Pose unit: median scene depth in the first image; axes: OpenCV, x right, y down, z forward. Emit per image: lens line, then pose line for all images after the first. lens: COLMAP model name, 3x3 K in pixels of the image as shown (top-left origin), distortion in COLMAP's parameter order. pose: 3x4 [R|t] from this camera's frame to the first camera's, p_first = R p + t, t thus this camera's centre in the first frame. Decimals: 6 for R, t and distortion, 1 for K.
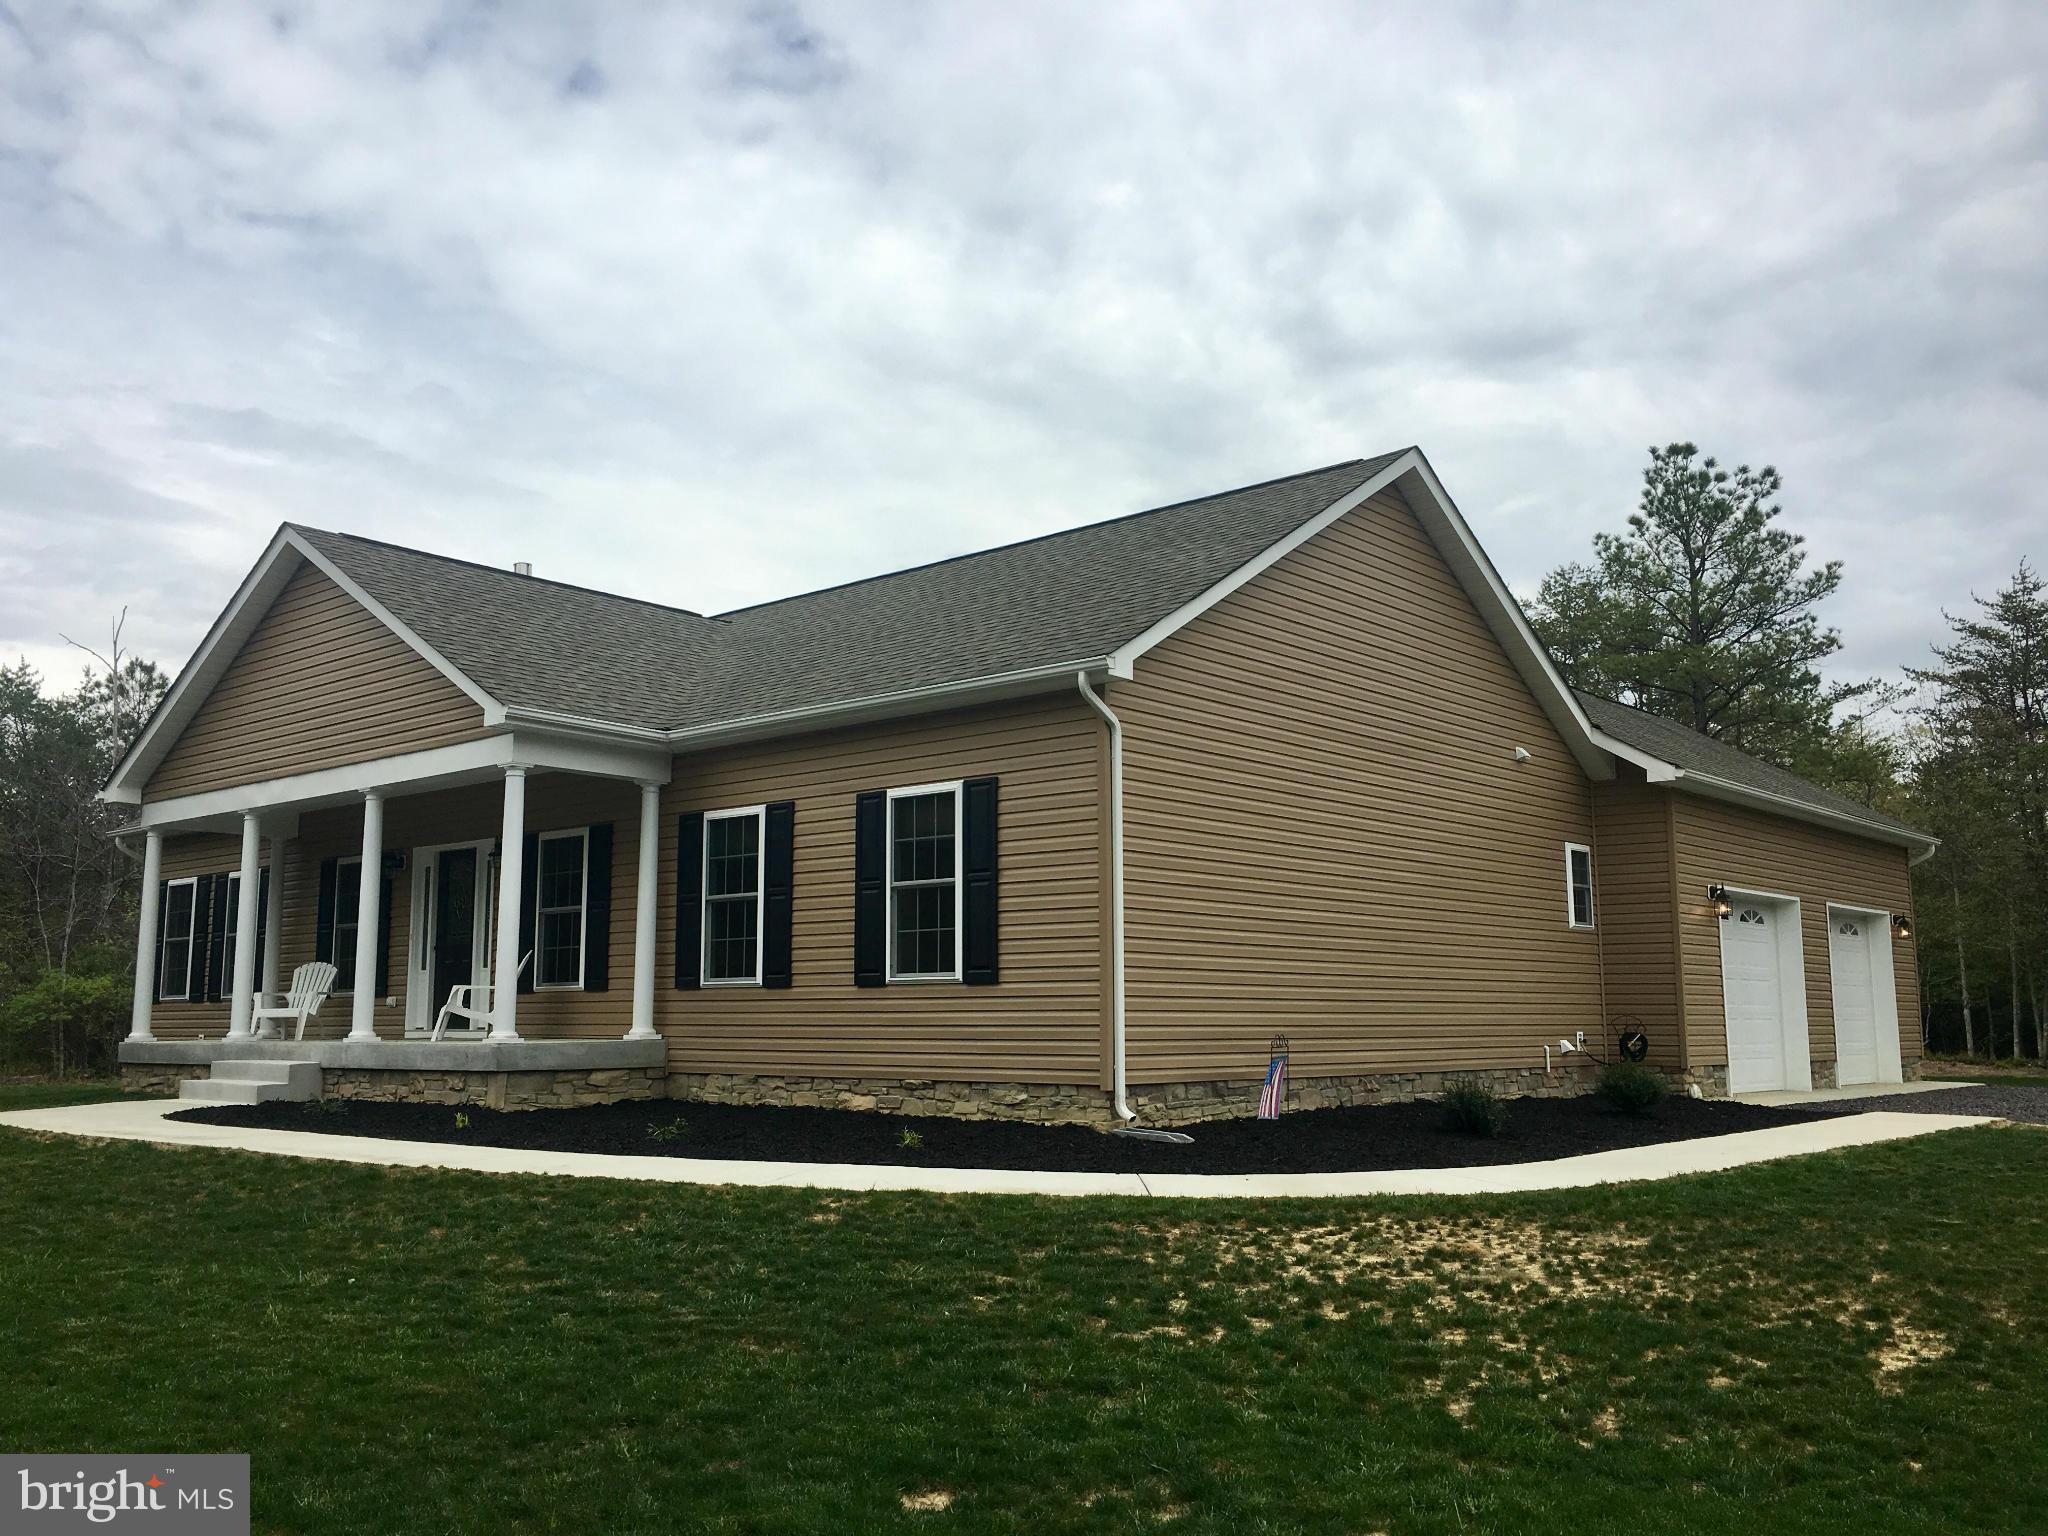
lens RADIAL K [[1760.5, 0, 1024.0], [0, 1760.5, 768.0], [0, 0, 1]] dist [0.075798, -0.122955]
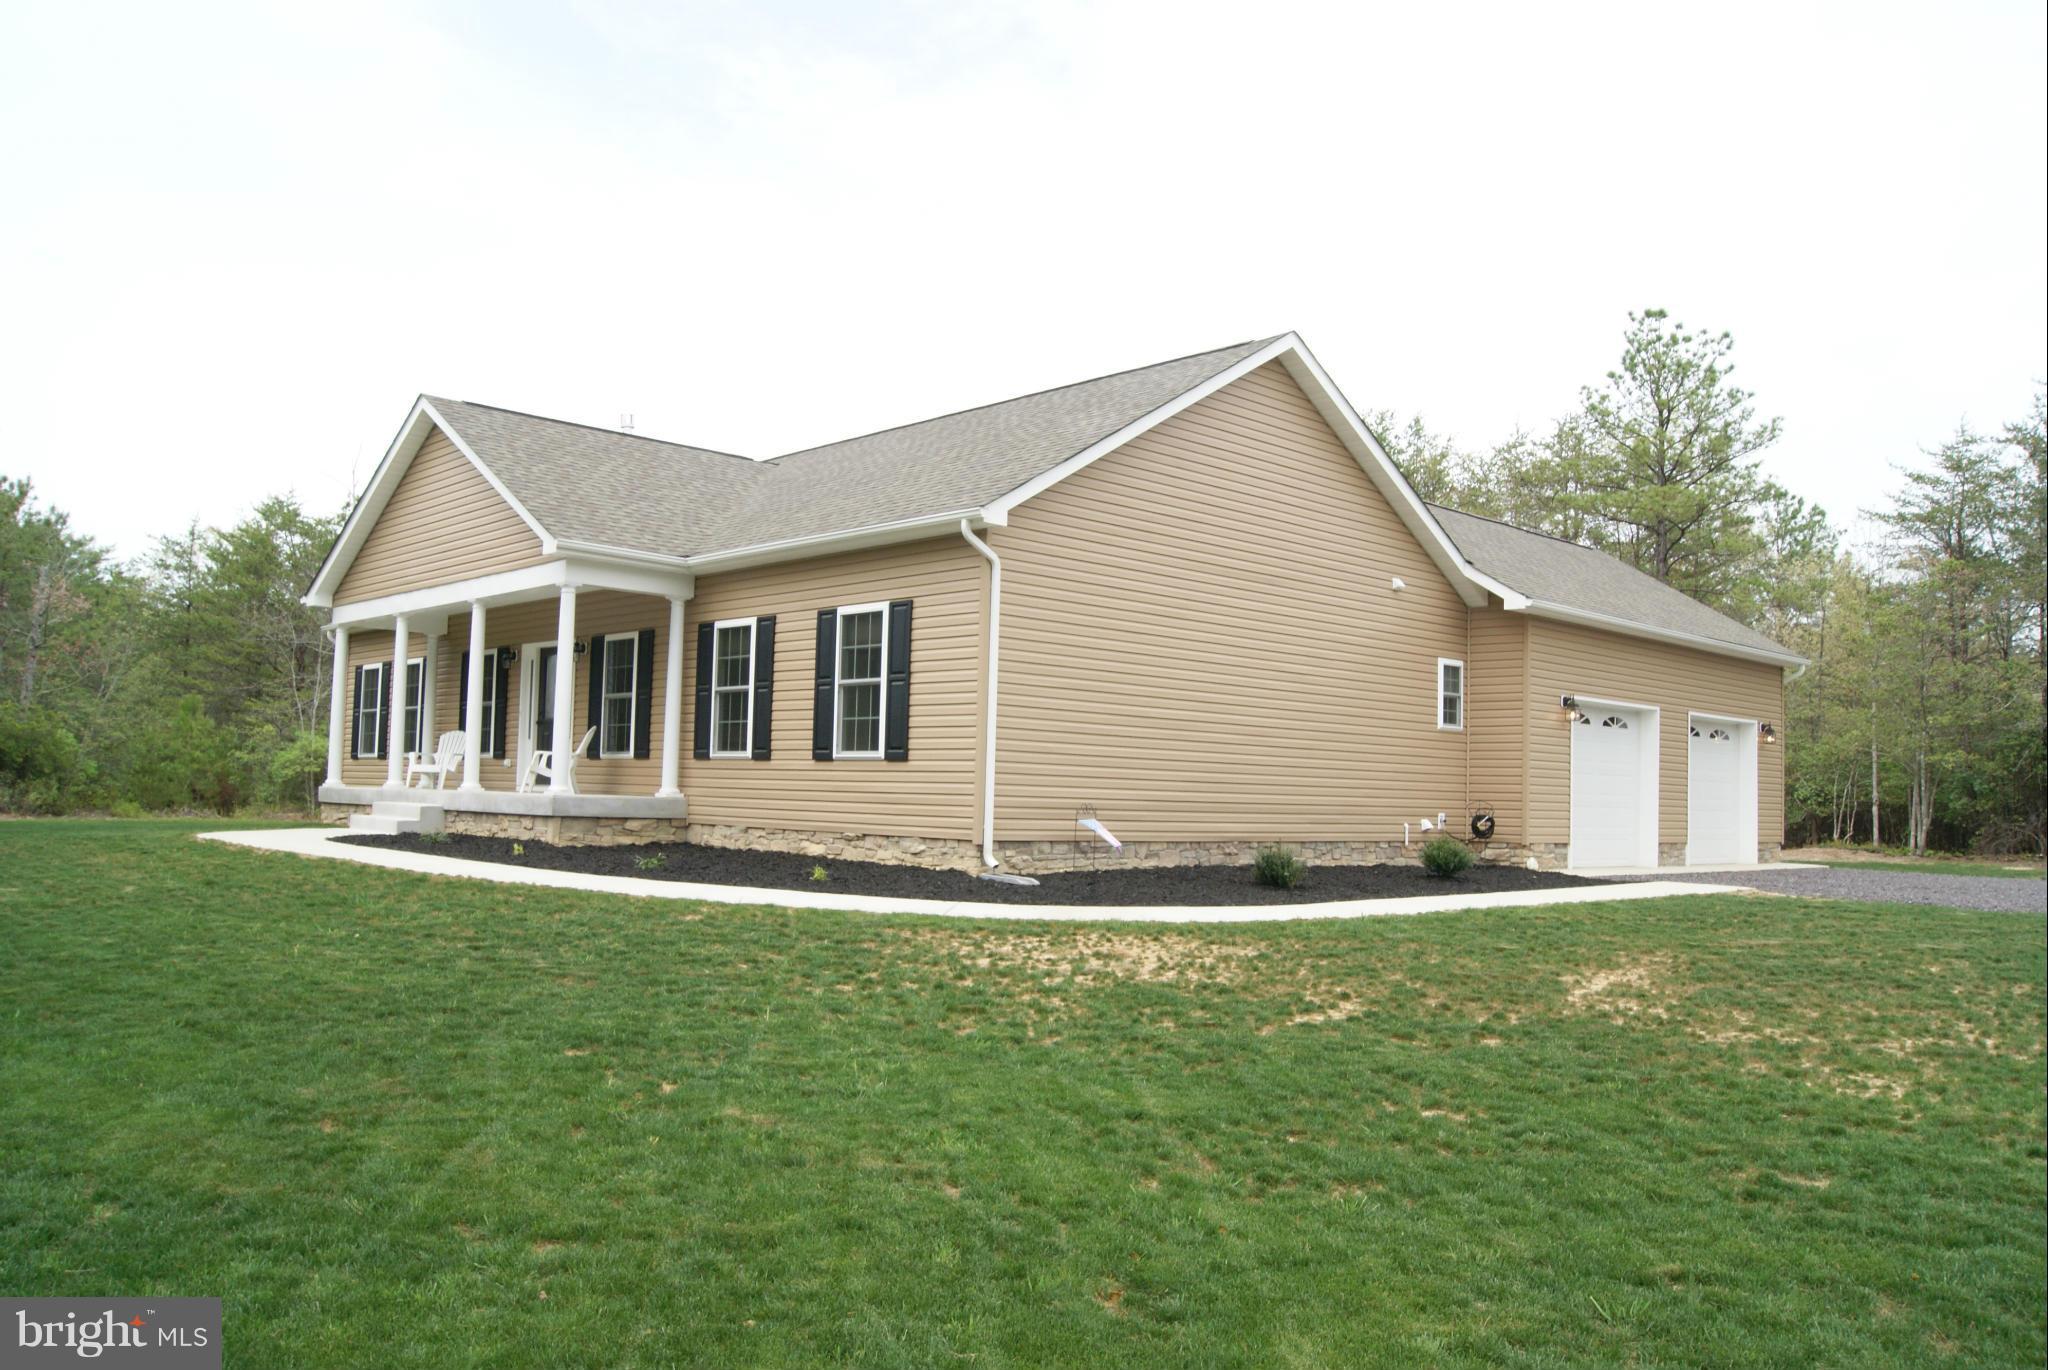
lens RADIAL K [[1594.4, 0, 1007.8], [0, 1594.4, 693.8], [0, 0, 1]] dist [-0.092651, 0.004783]
pose [[0.994465, 0.021946, -0.102749, 0.153623], [-0.014188, 0.997035, 0.075634, -0.013544], [0.104104, -0.073758, 0.991828, -0.124622]]
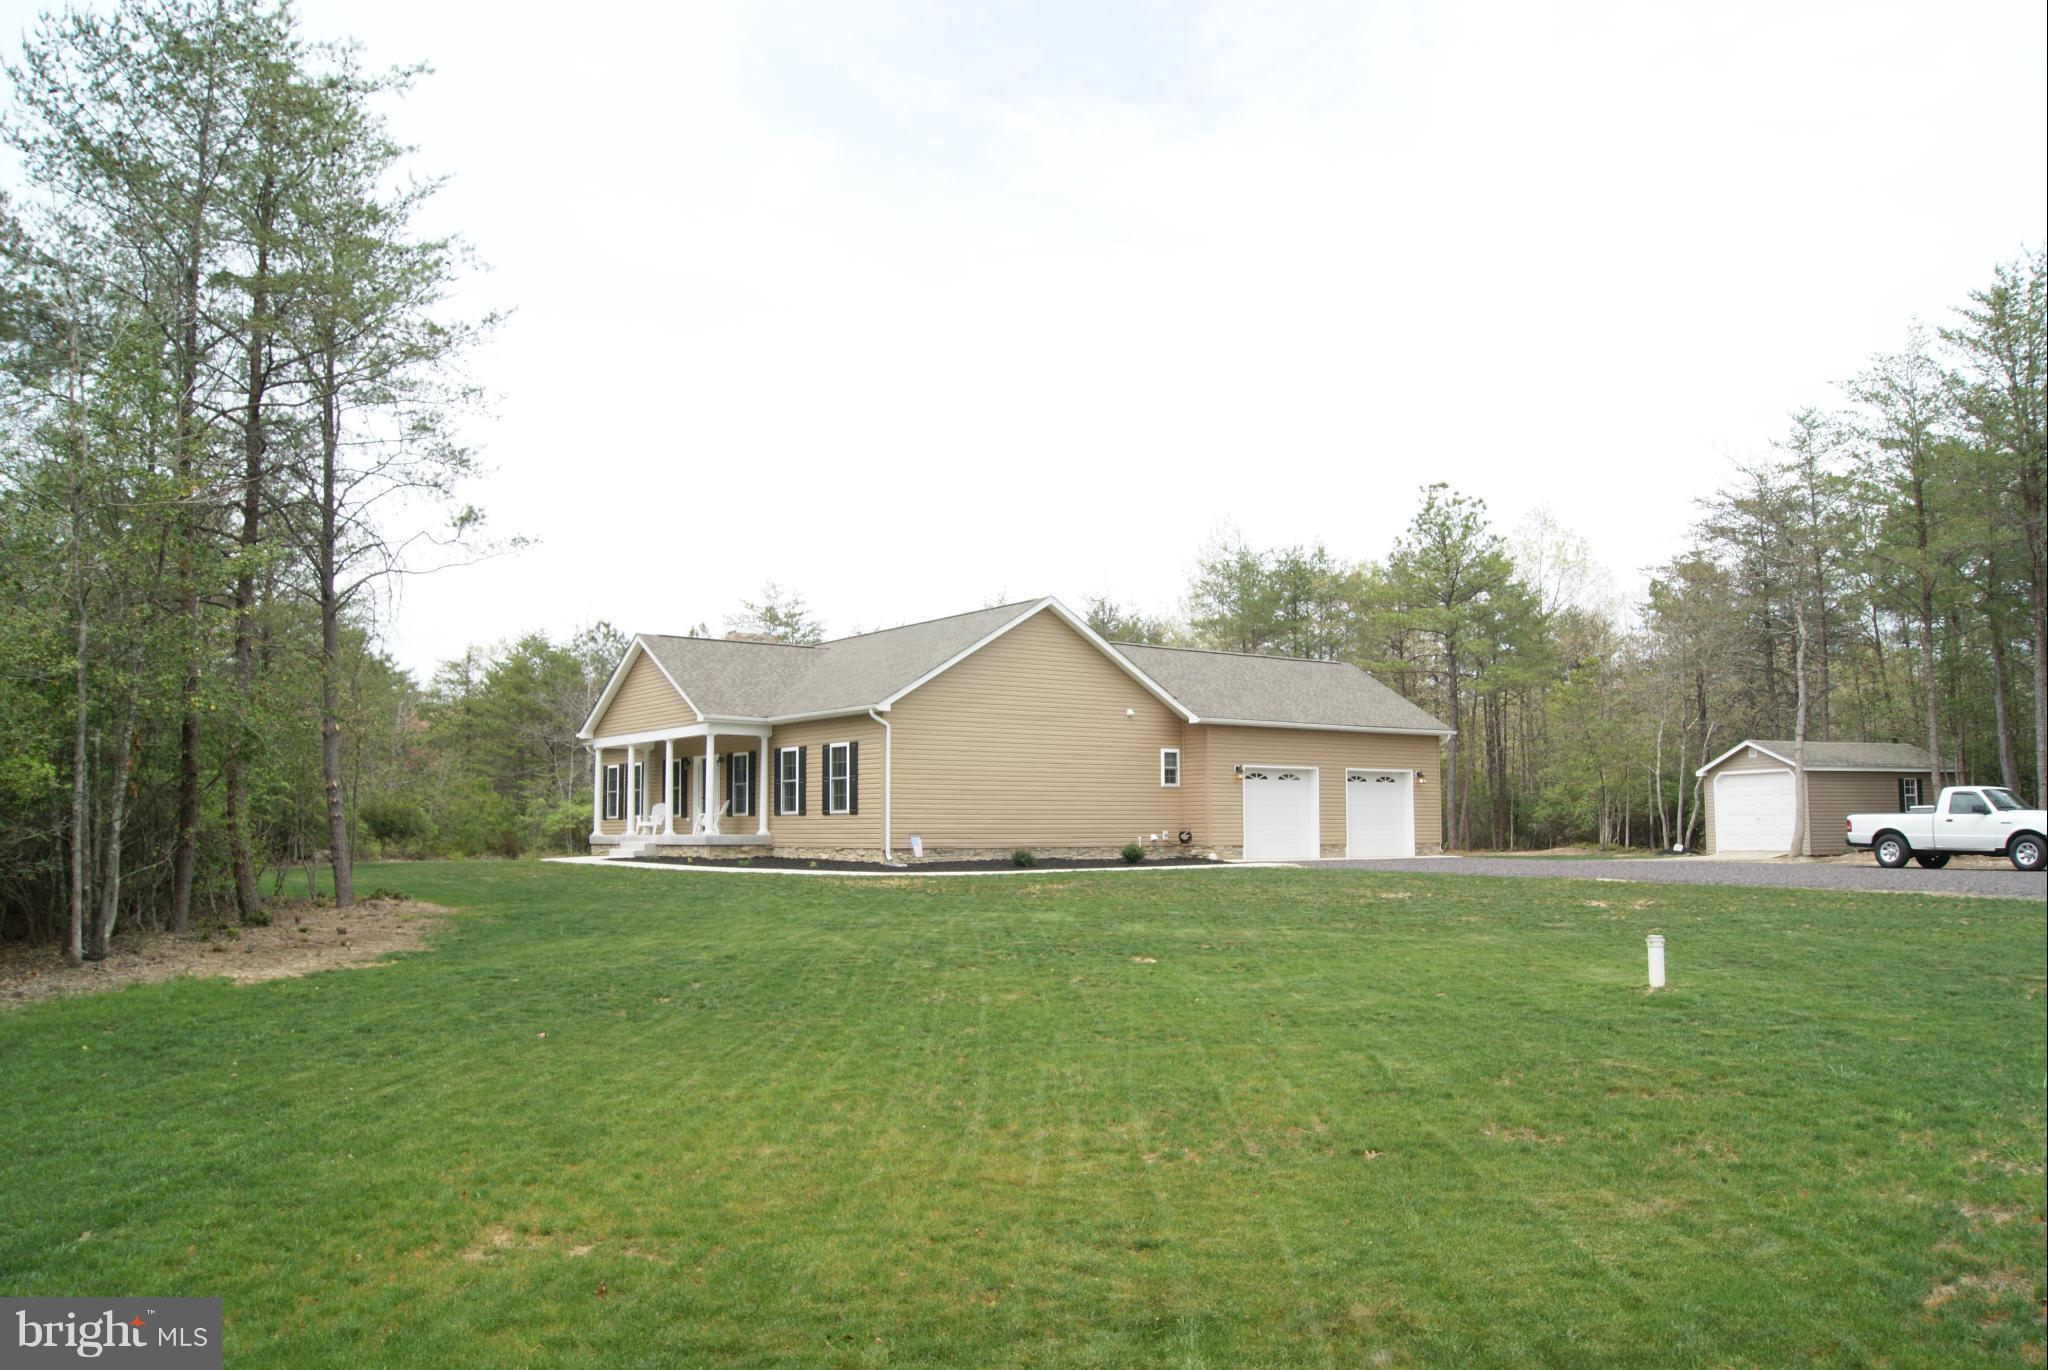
lens RADIAL K [[1594.4, 0, 1007.8], [0, 1594.4, 693.8], [0, 0, 1]] dist [-0.092651, 0.004783]
pose [[0.974497, -0.021645, -0.223356, 0.701864], [0.033949, 0.998101, 0.051392, -0.172326], [0.221819, -0.057664, 0.973381, -1.267546]]
